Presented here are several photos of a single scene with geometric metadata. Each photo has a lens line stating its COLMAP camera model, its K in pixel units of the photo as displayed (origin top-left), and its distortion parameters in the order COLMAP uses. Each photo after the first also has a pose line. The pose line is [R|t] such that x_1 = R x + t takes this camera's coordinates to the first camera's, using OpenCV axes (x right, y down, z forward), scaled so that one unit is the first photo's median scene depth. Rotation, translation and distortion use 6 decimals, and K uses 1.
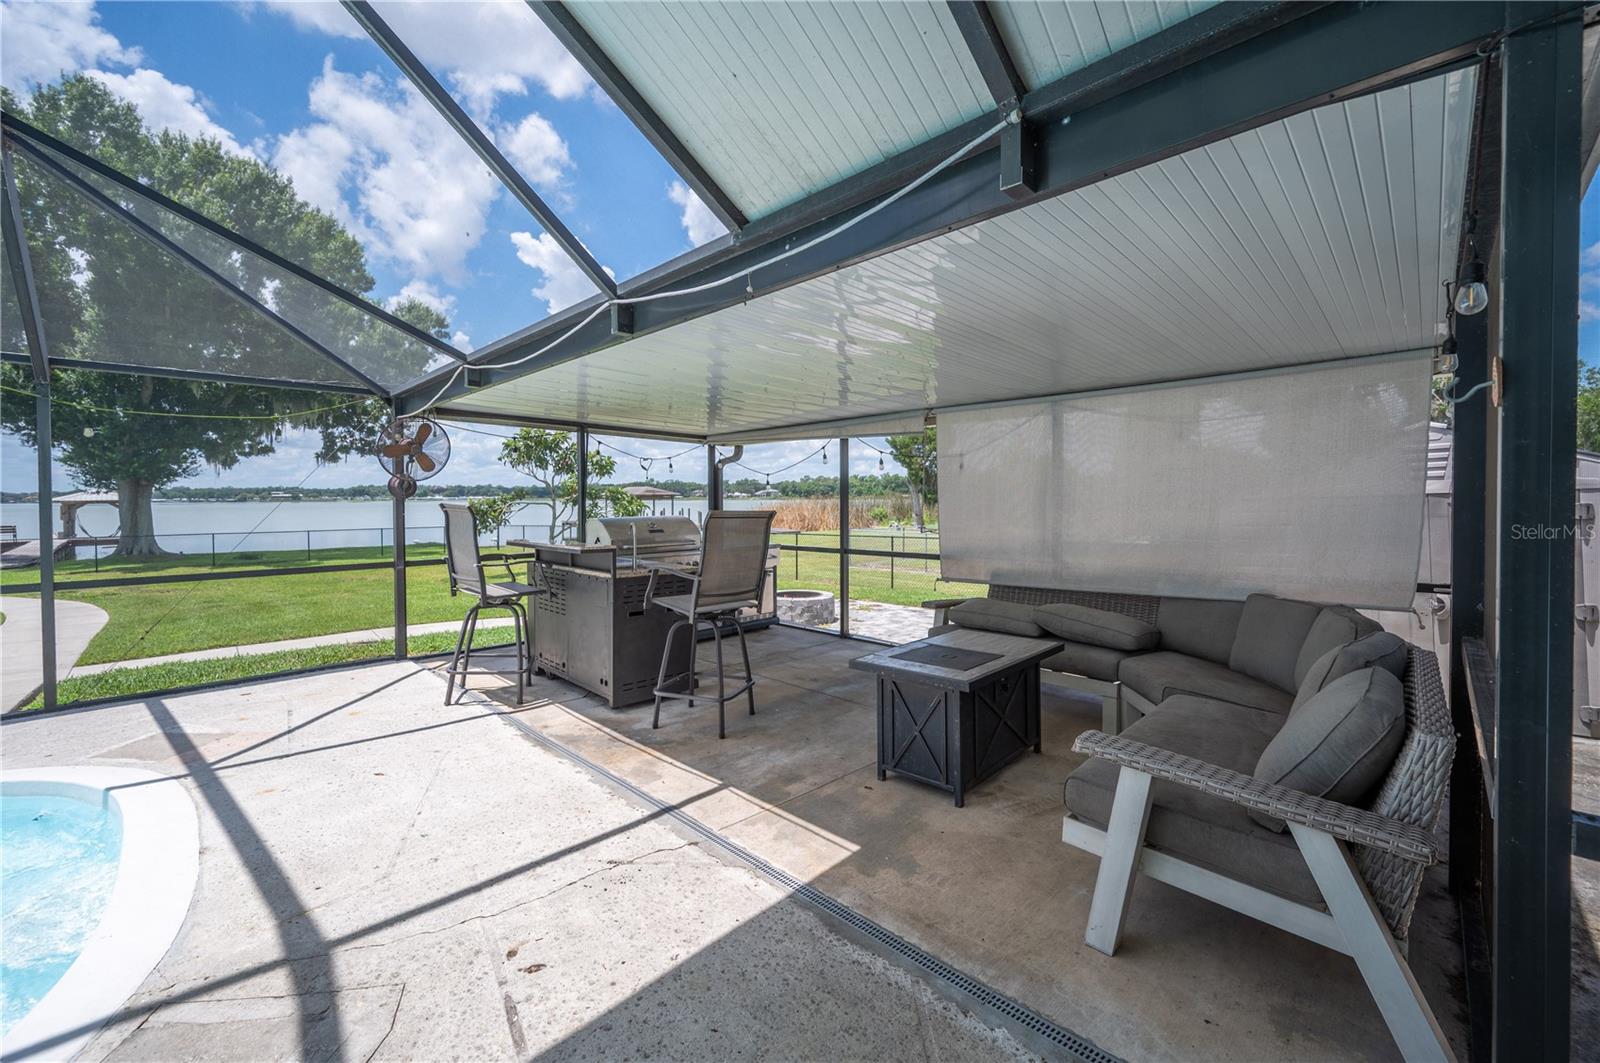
lens RADIAL K [[644.6, 0, 803.8], [0, 644.6, 508.8], [0, 0, 1]] dist [0.000949, -0.000321]
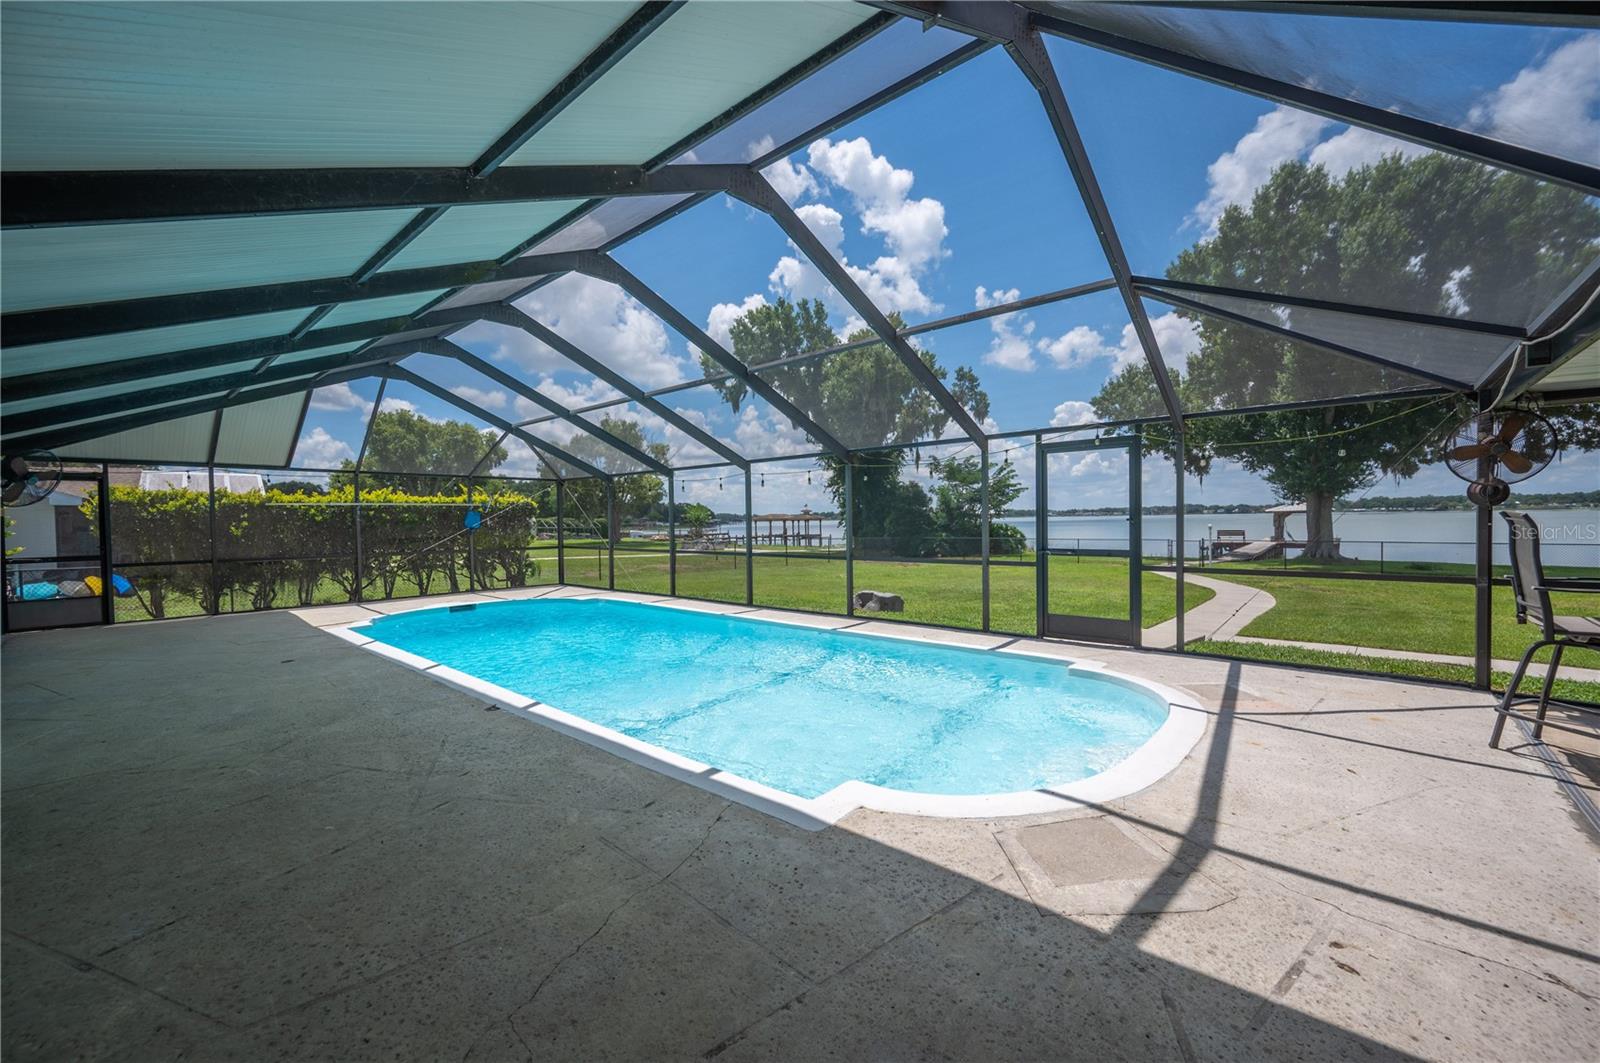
lens RADIAL K [[644.6, 0, 798.1], [0, 644.6, 530.5], [0, 0, 1]] dist [0.000949, -0.000321]
pose [[0.056684, 0.022088, -0.998148, 0.222947], [-0.003169, 0.999754, 0.021944, 0.001867], [0.998387, 0.001919, 0.056740, 0.032875]]
